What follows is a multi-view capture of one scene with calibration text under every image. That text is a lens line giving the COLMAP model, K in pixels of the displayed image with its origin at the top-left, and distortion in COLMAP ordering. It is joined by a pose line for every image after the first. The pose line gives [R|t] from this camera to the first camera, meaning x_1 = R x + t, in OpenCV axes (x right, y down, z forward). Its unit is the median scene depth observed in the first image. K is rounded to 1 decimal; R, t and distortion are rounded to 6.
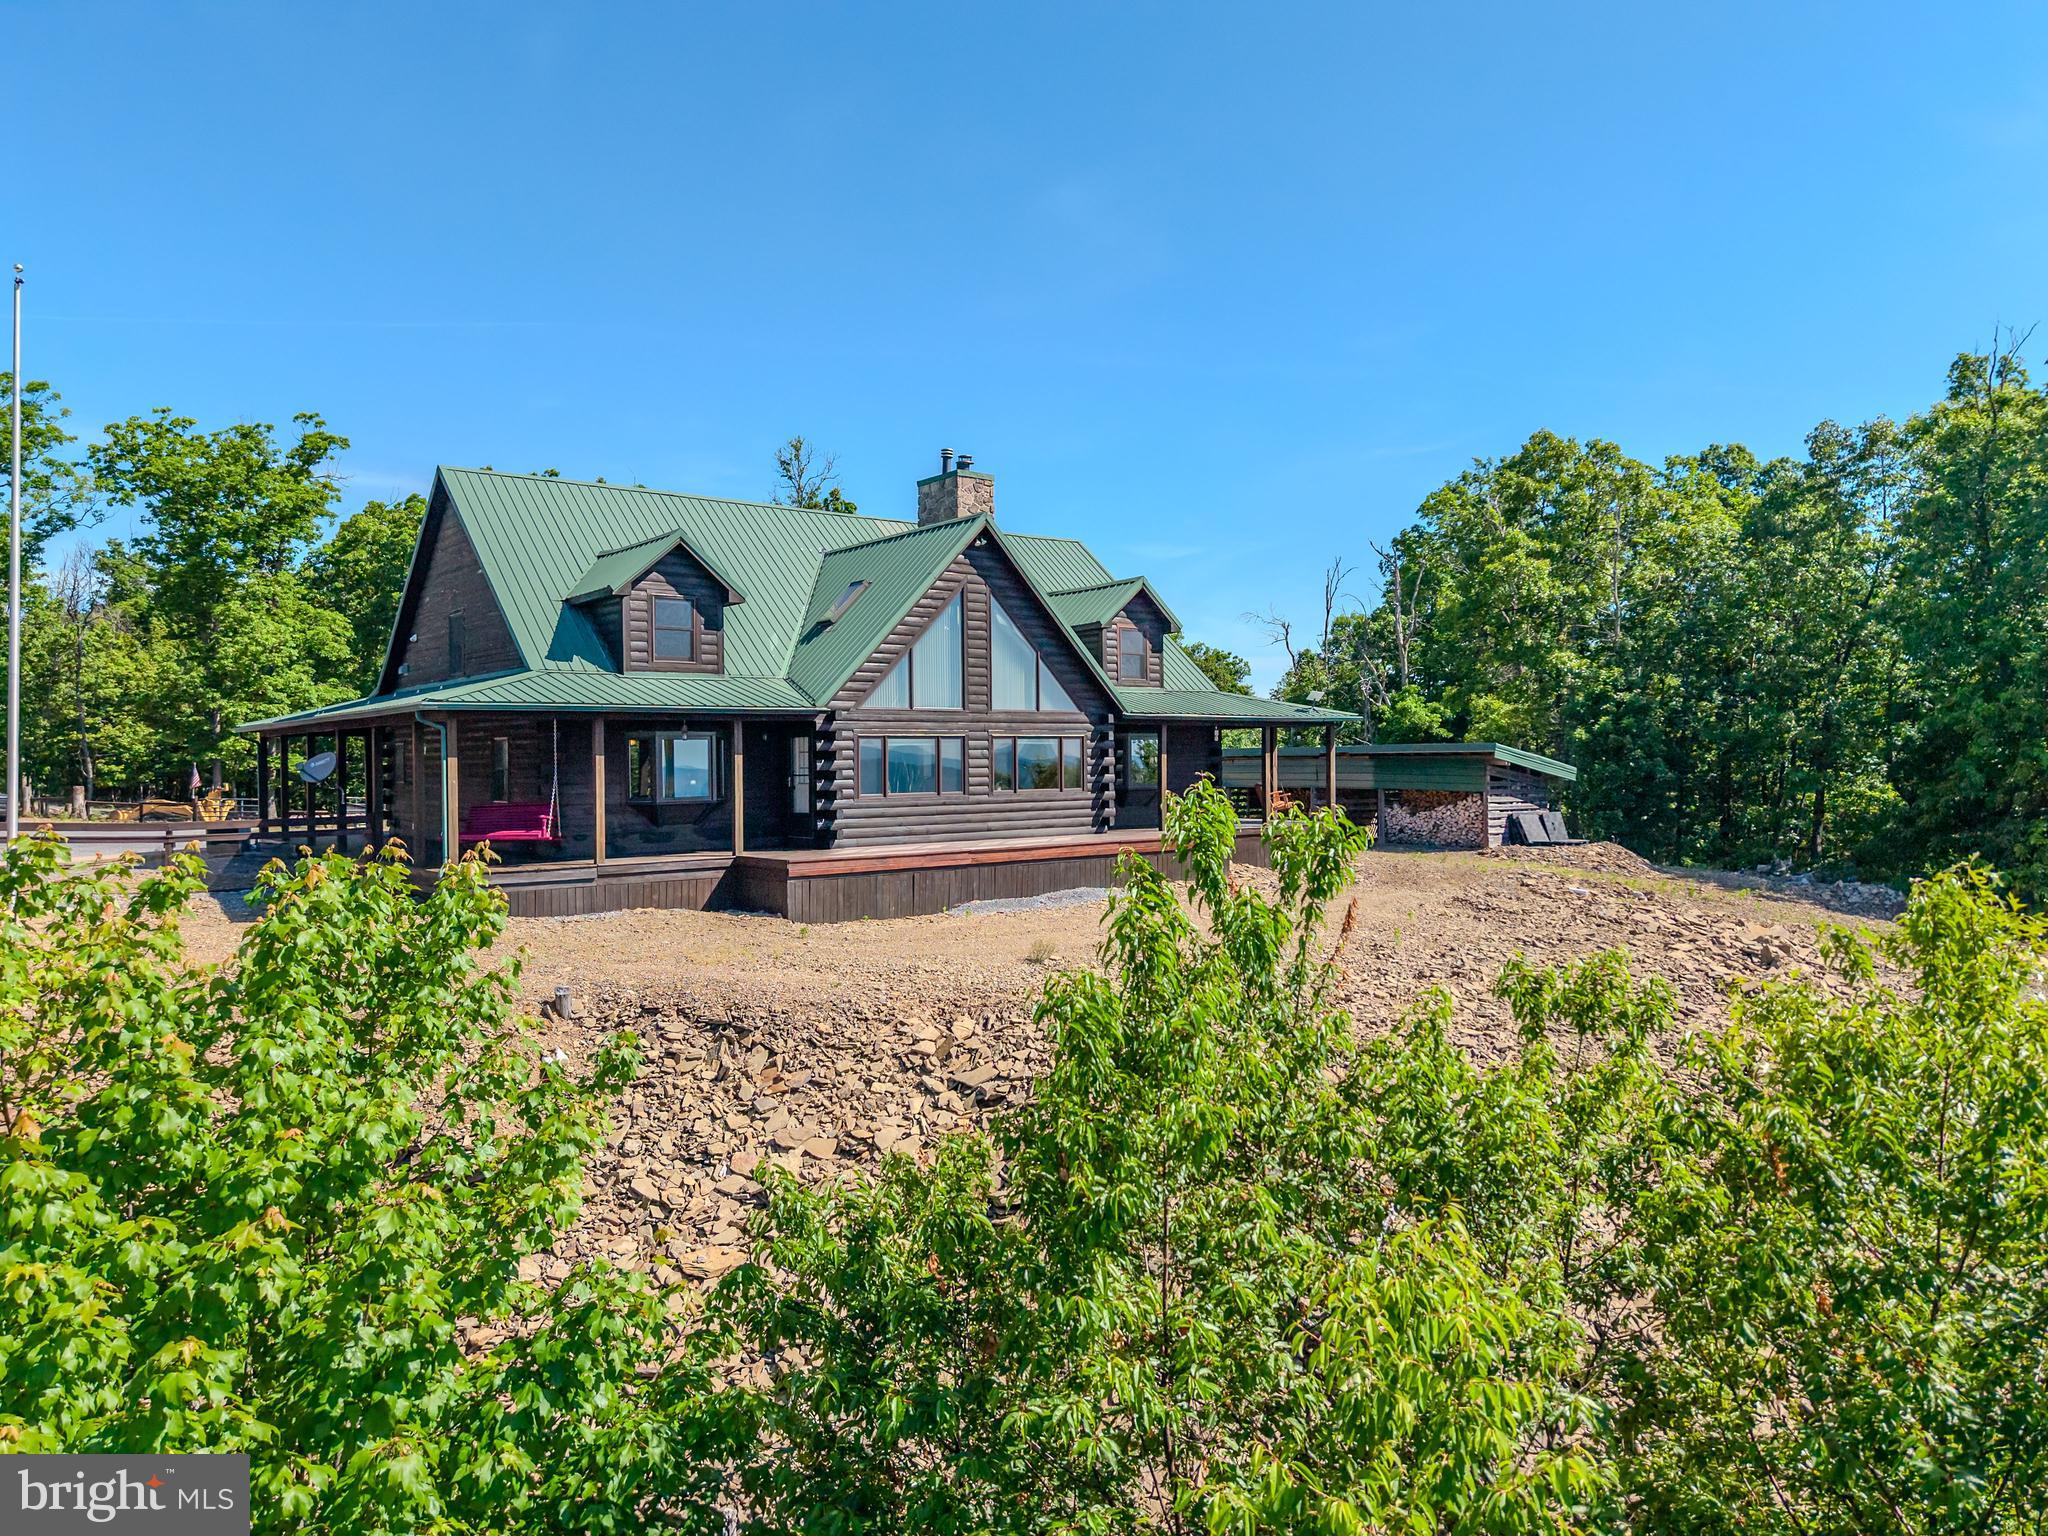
lens RADIAL K [[1355.9, 0, 1019.4], [0, 1355.9, 801.9], [0, 0, 1]] dist [0.053648, -0.044597]
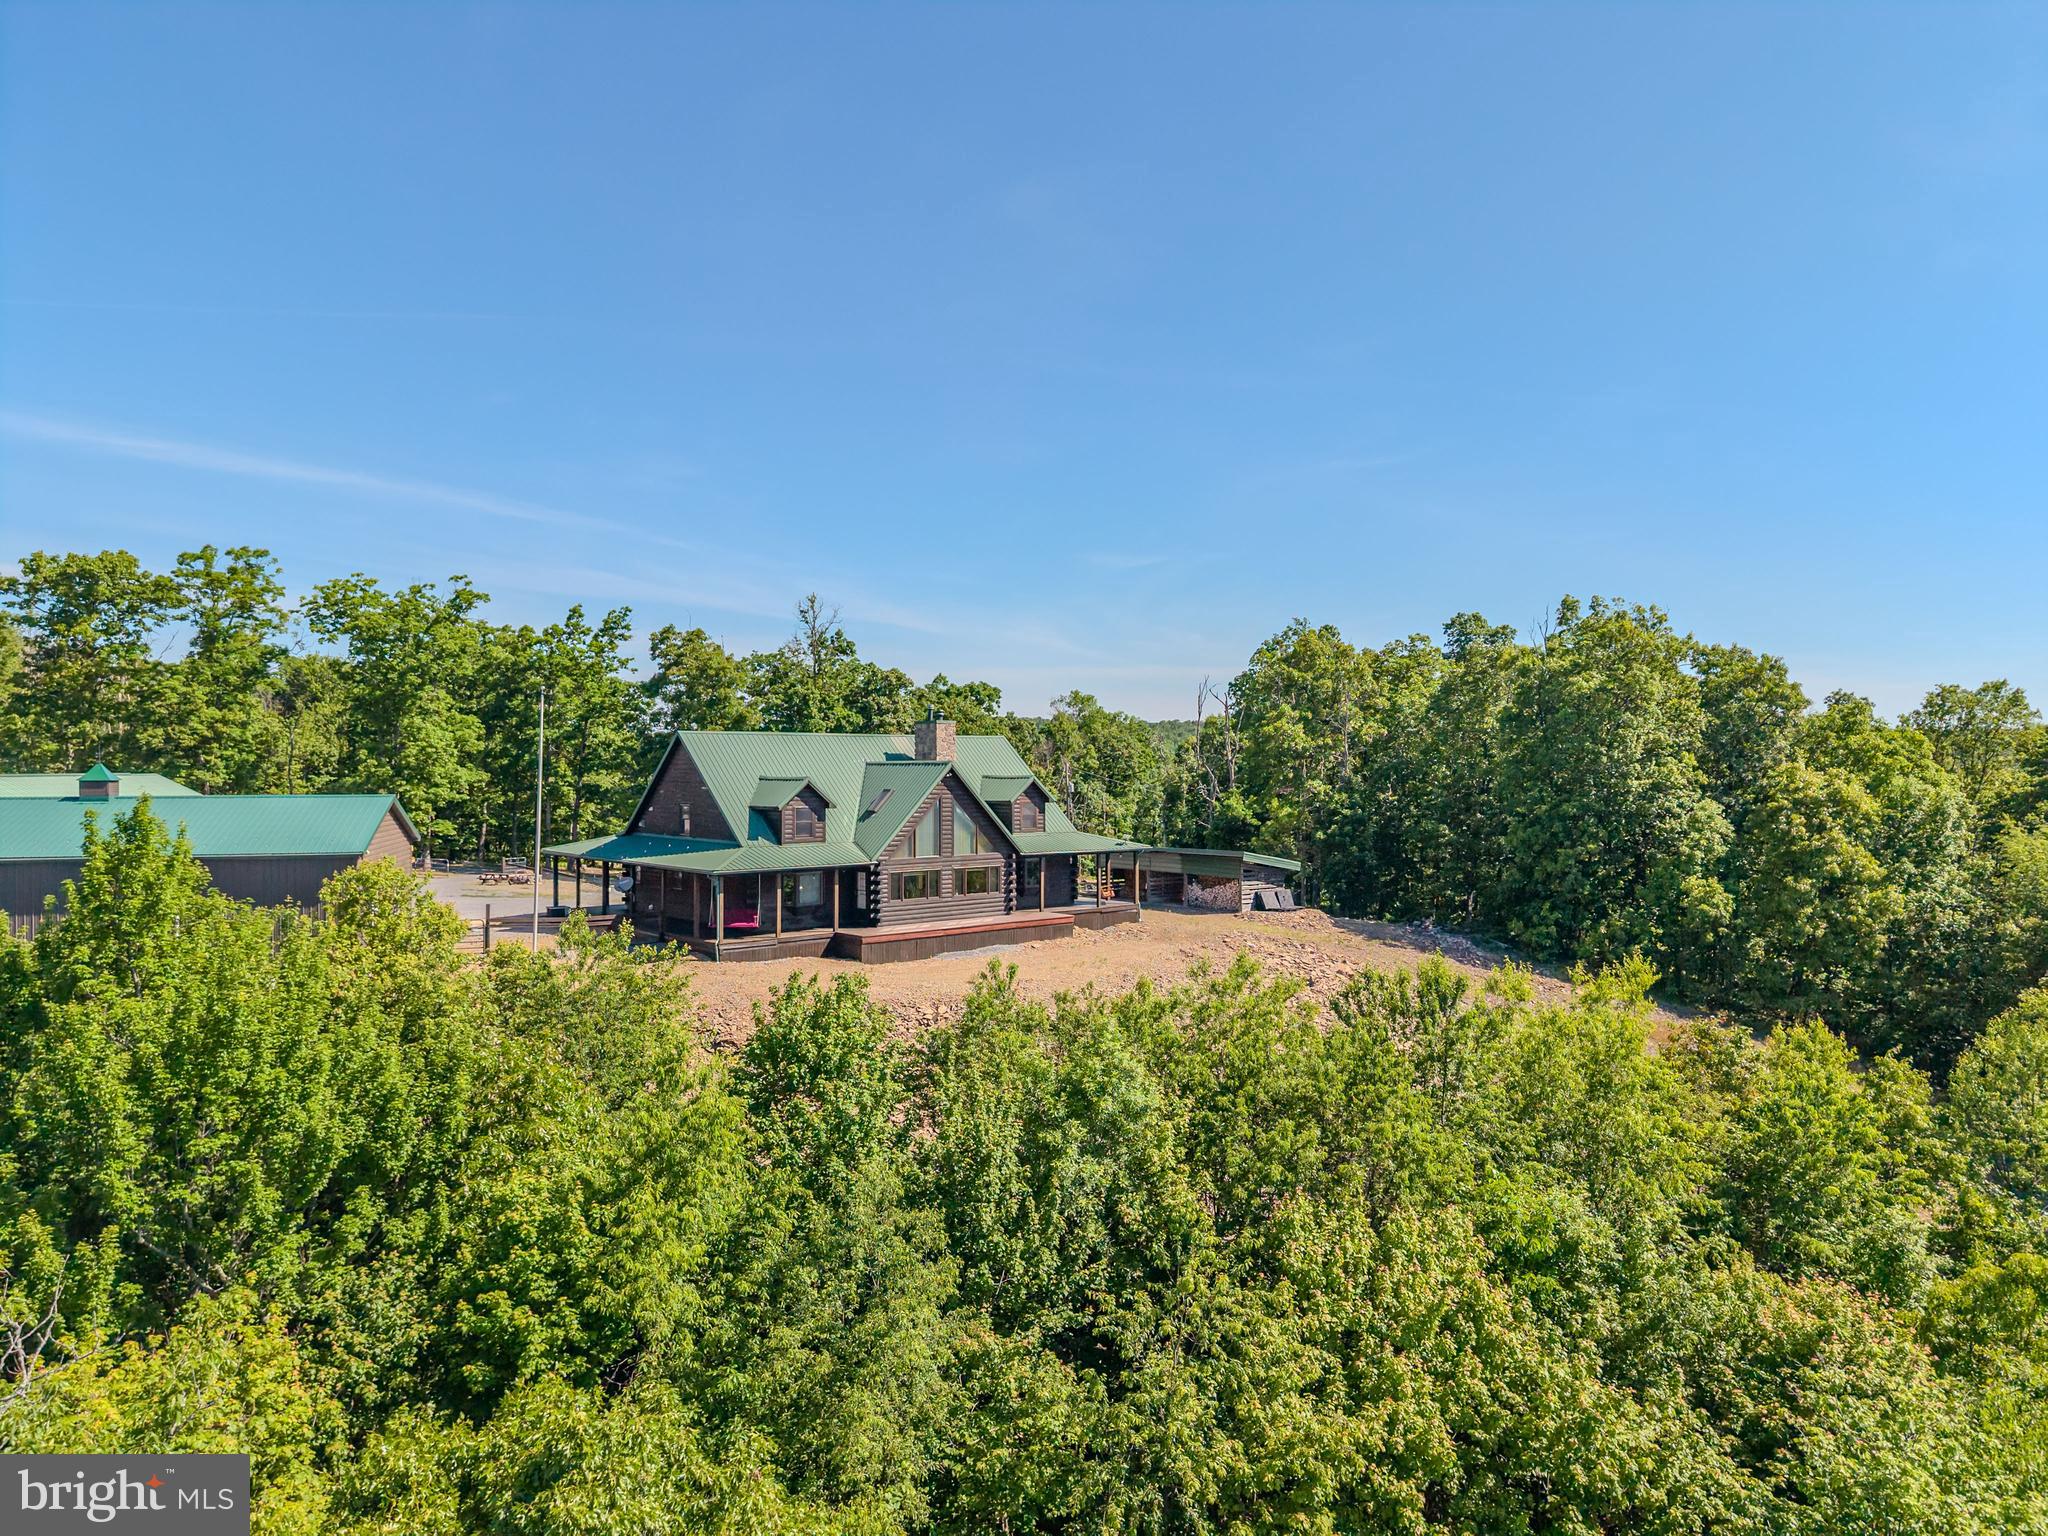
lens RADIAL K [[1249.8, 0, 1025.2], [0, 1249.8, 808.1], [0, 0, 1]] dist [0.134518, -0.184332]
pose [[0.999029, 0.013055, 0.042067, 0.004482], [-0.012738, 0.999888, -0.007805, -0.080655], [-0.042165, 0.007262, 0.999084, -0.561337]]
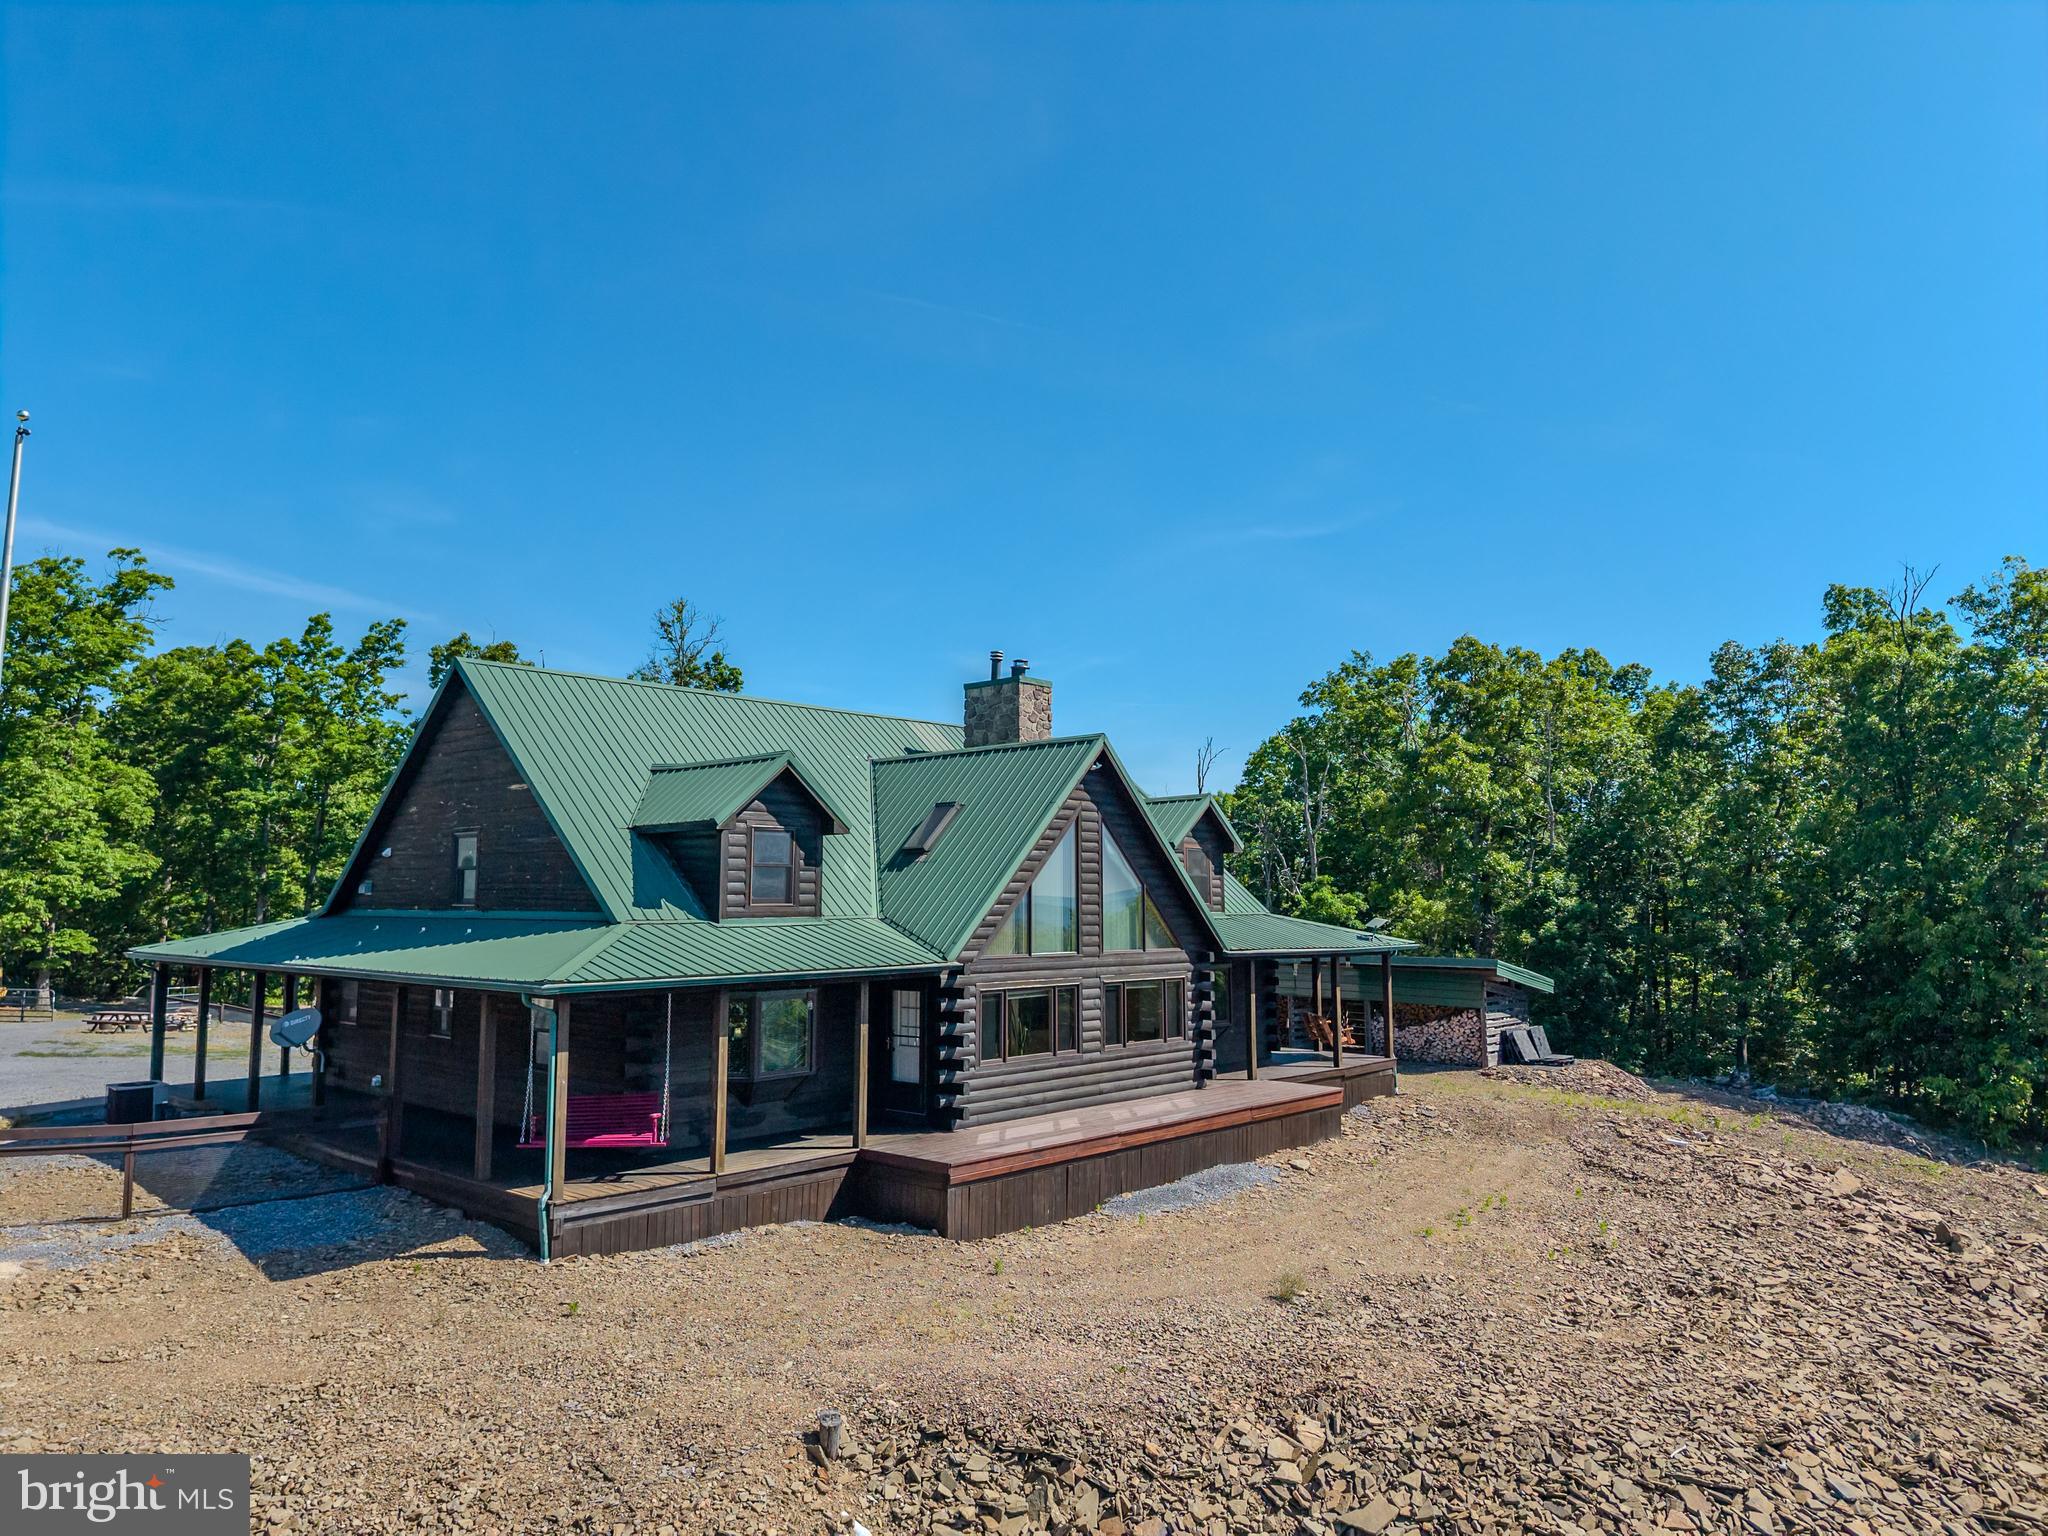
lens RADIAL K [[1355.9, 0, 1019.4], [0, 1355.9, 801.9], [0, 0, 1]] dist [0.053648, -0.044597]
pose [[0.988152, 0.024812, 0.151459, -0.134339], [-0.007954, 0.993799, -0.110908, -0.043035], [-0.153271, 0.108389, 0.982222, 0.081917]]
